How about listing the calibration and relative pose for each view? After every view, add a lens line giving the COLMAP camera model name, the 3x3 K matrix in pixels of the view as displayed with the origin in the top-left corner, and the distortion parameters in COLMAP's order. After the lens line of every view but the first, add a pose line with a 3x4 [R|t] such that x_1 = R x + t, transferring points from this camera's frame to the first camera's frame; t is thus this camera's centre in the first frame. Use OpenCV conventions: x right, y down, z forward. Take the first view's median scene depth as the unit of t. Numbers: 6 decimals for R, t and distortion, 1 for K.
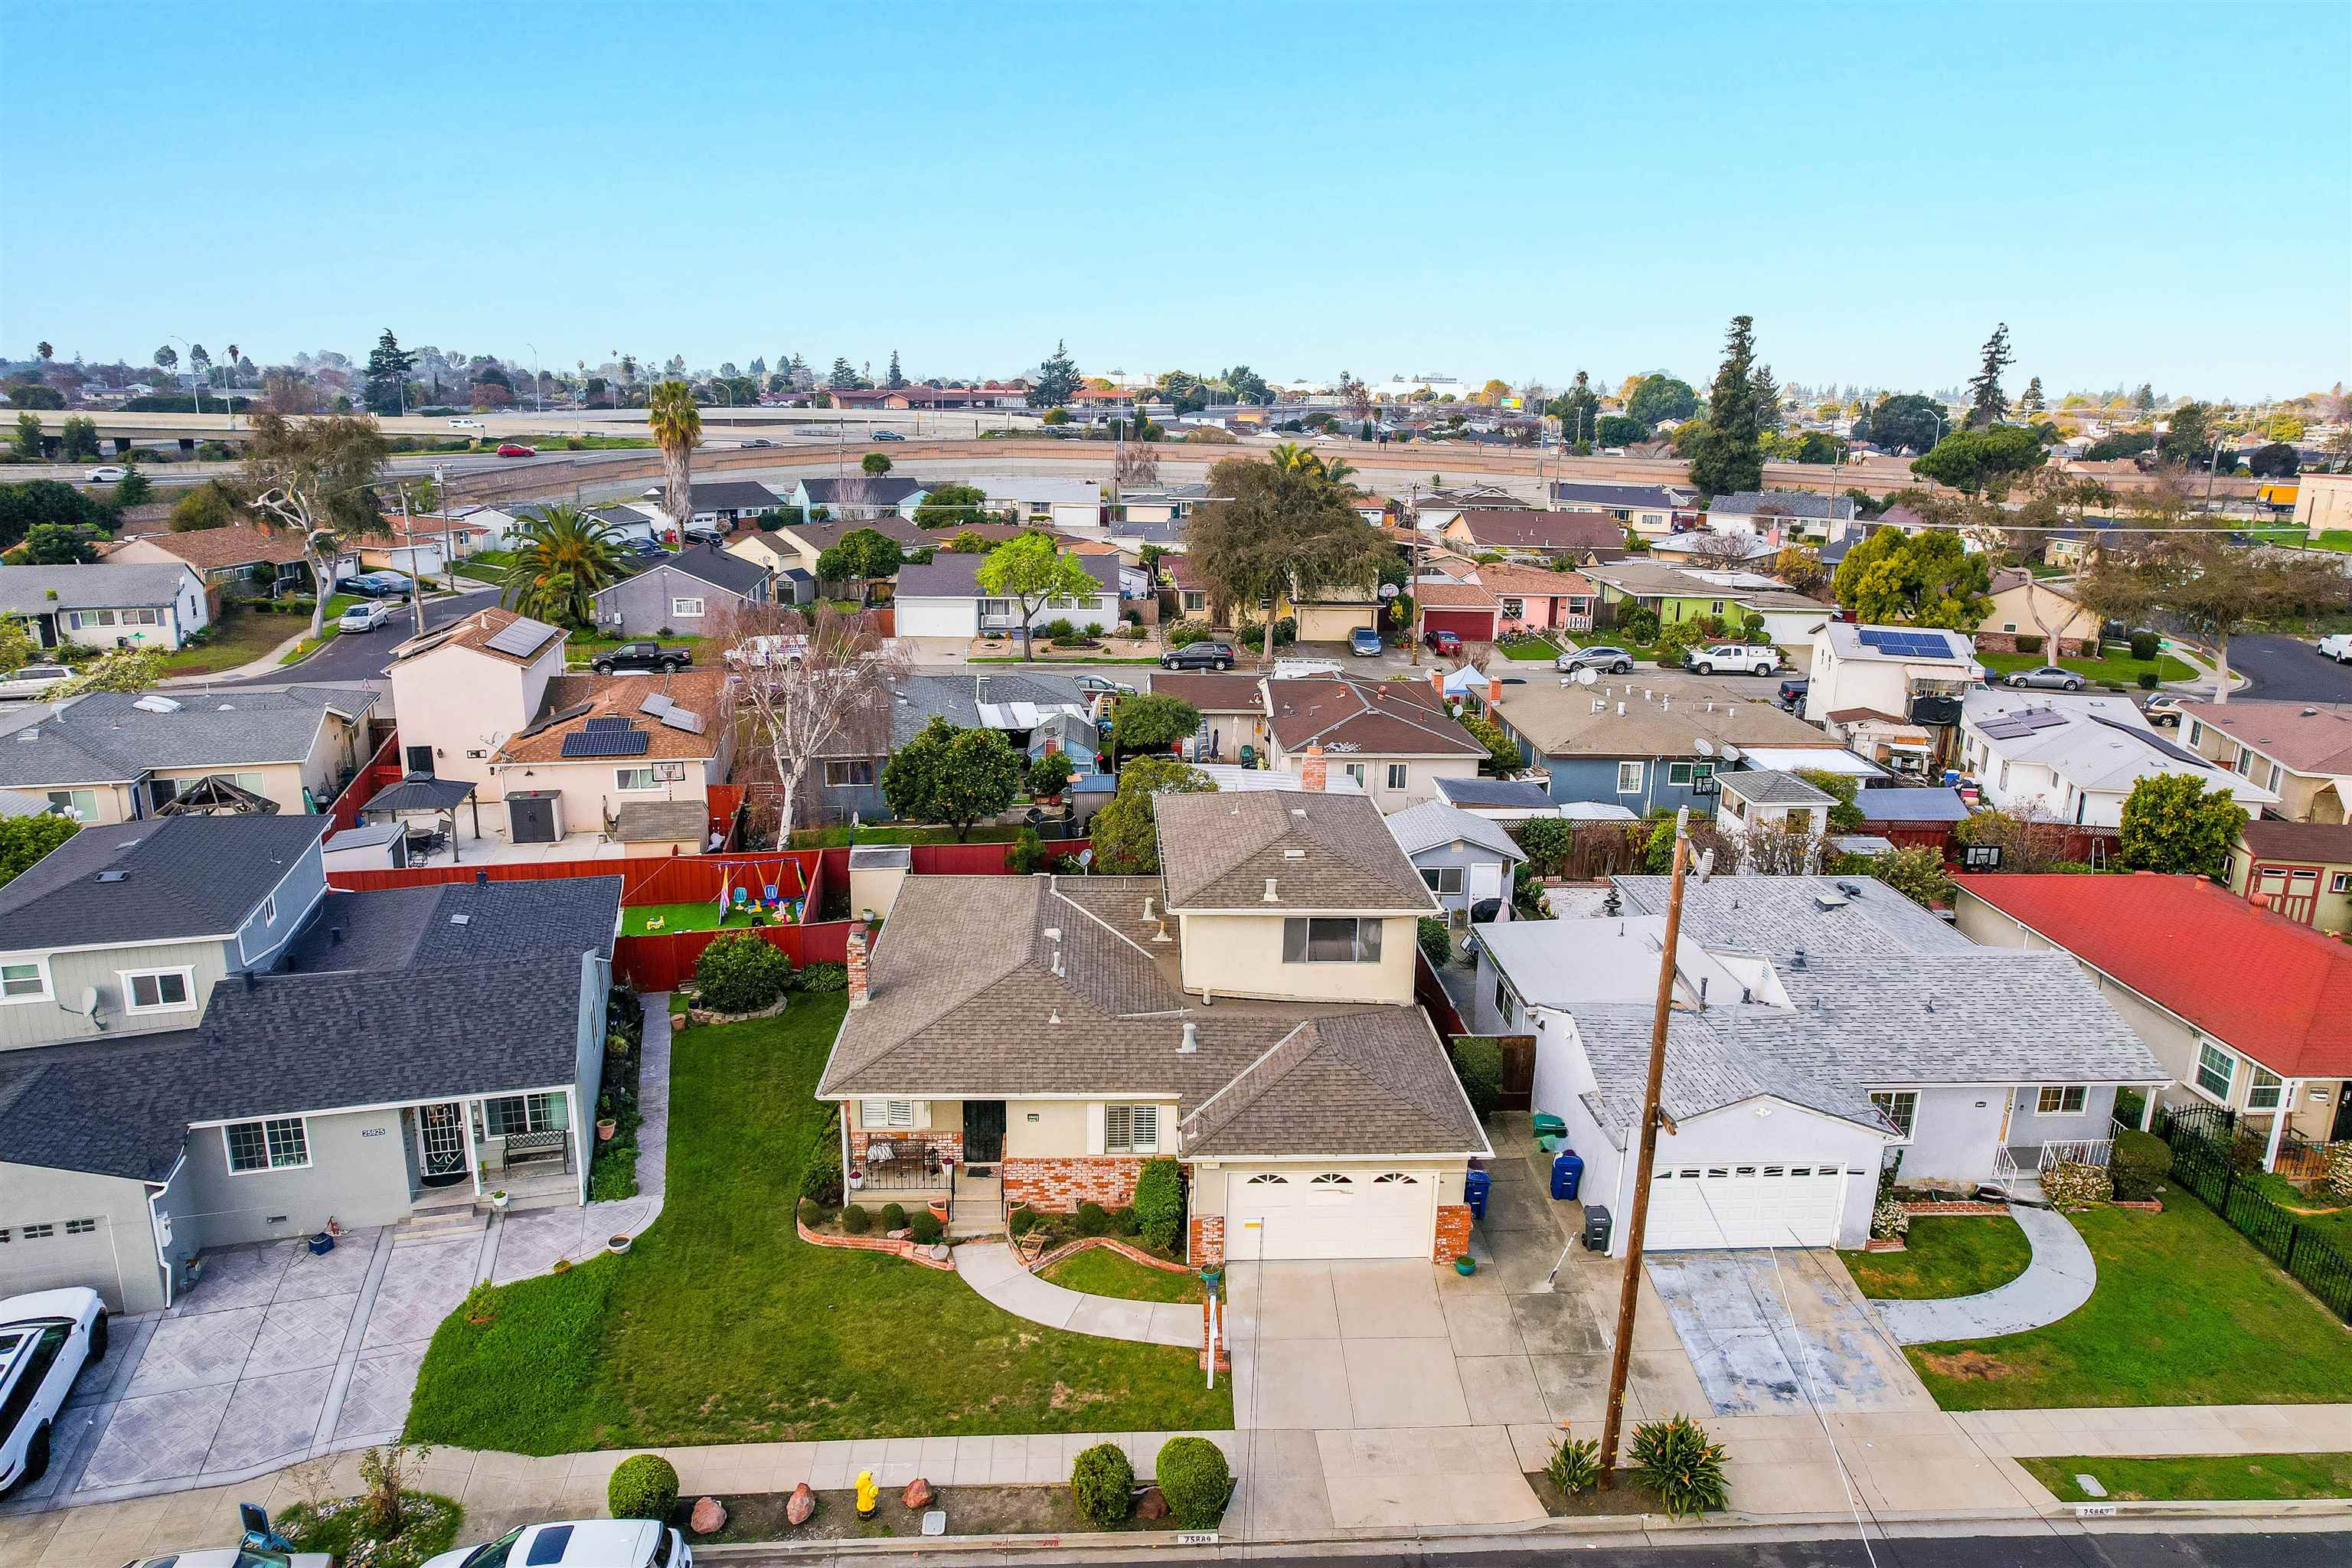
lens RADIAL K [[1510.6, 0, 1160.1], [0, 1510.6, 781.9], [0, 0, 1]] dist [-0.056376, 0.054471]
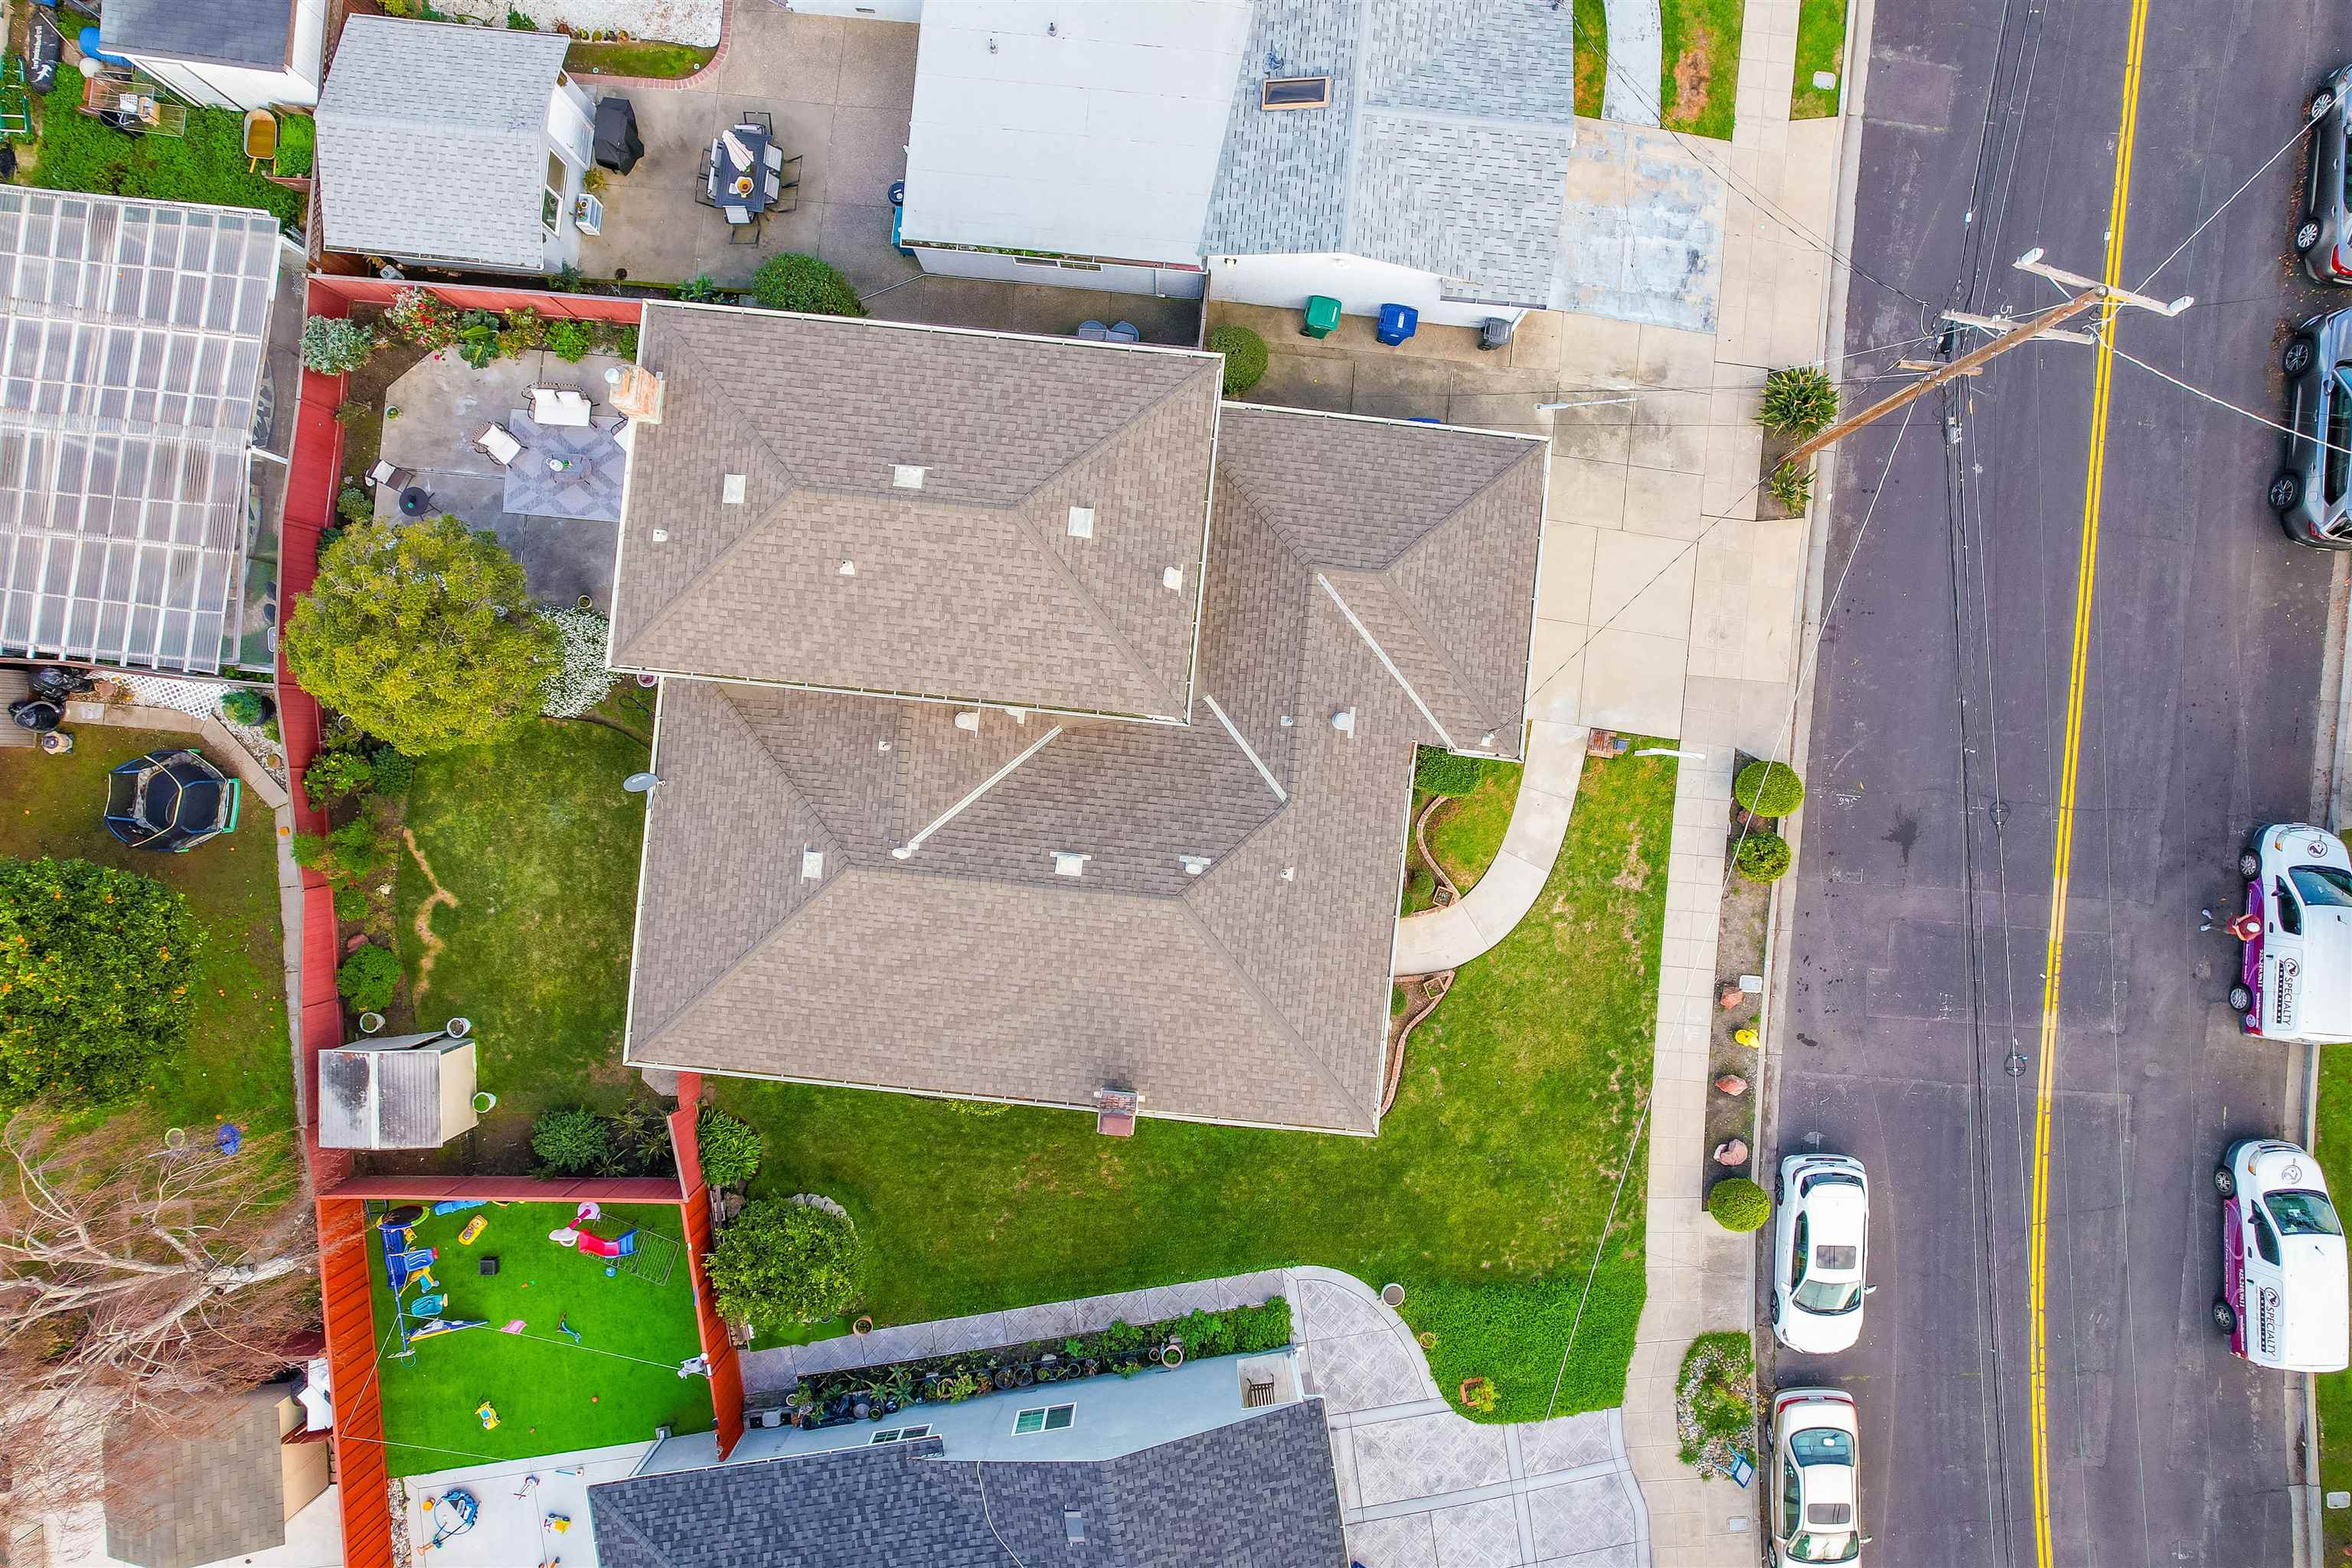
lens RADIAL K [[1525.5, 0, 1174.1], [0, 1525.5, 775.3], [0, 0, 1]] dist [-0.065493, 0.057700]
pose [[0.134784, -0.990665, -0.020382, -0.007616], [0.260552, 0.015589, 0.965334, -0.742099], [-0.956005, -0.135422, 0.260221, 0.927459]]
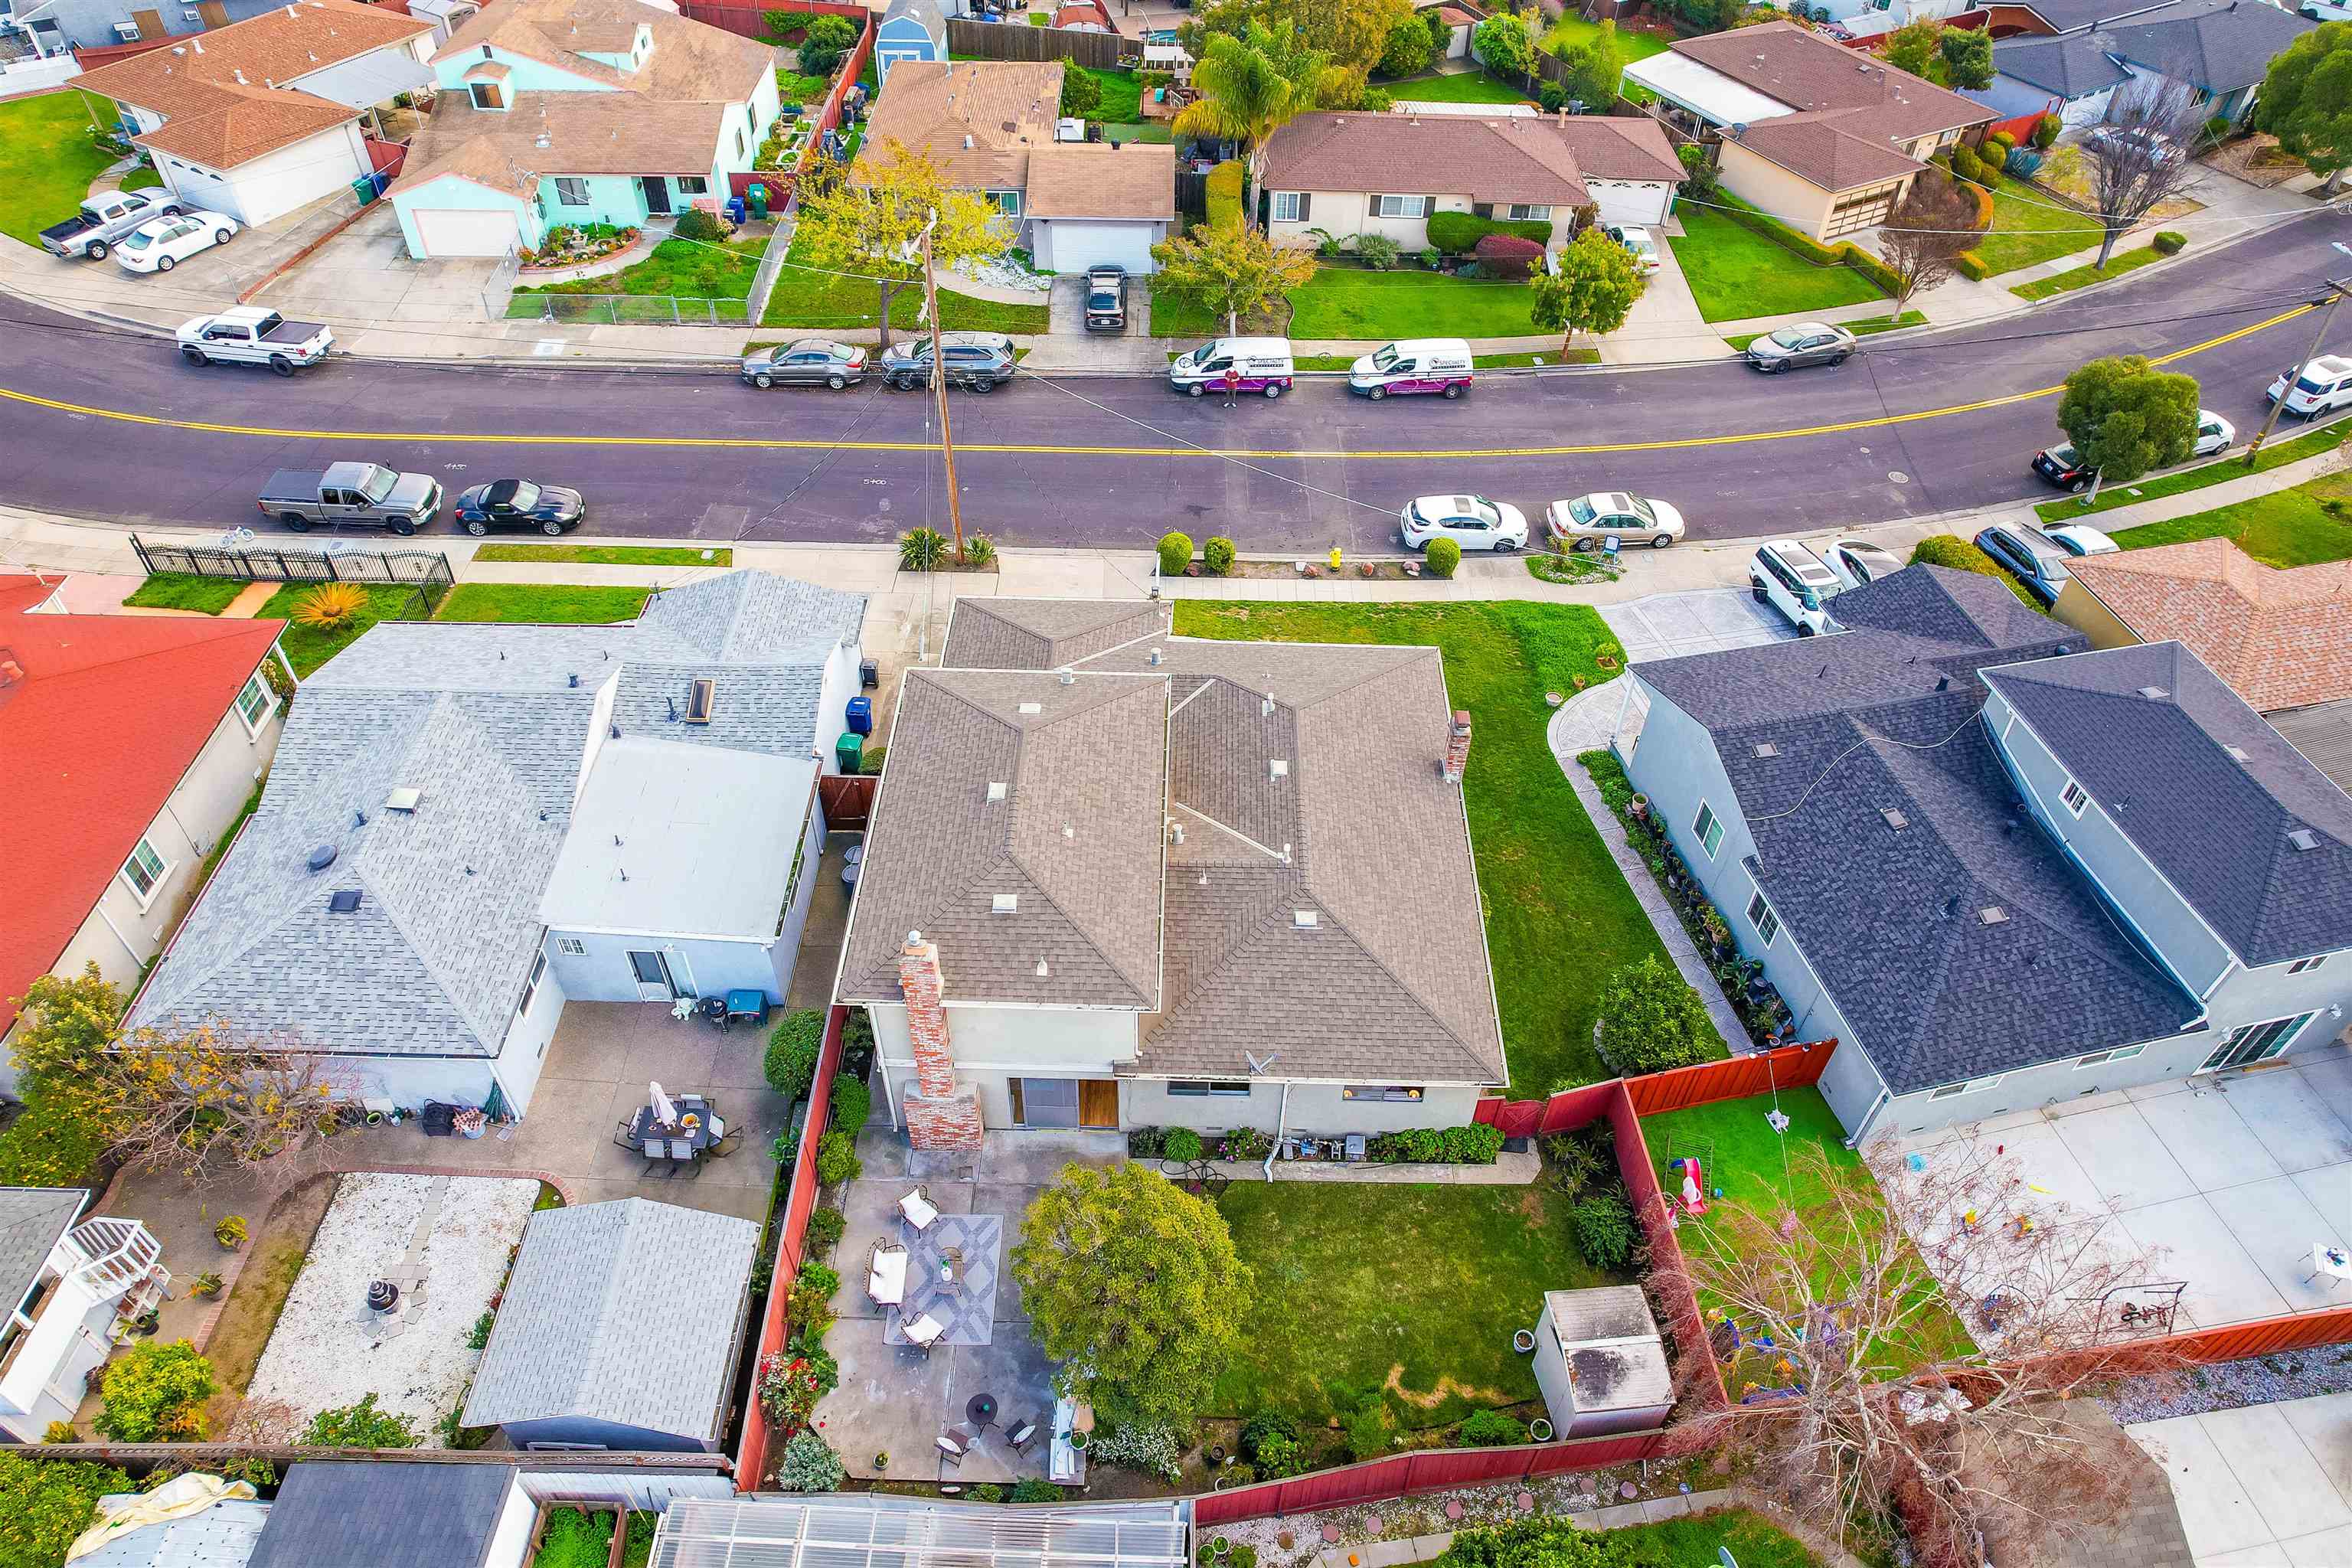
lens RADIAL K [[1525.5, 0, 1174.1], [0, 1525.5, 775.3], [0, 0, 1]] dist [-0.065493, 0.057700]
pose [[-0.997574, -0.068238, 0.013797, -0.021139], [-0.021512, 0.490623, 0.871107, -0.927113], [-0.066212, 0.868696, -0.490900, 1.818833]]
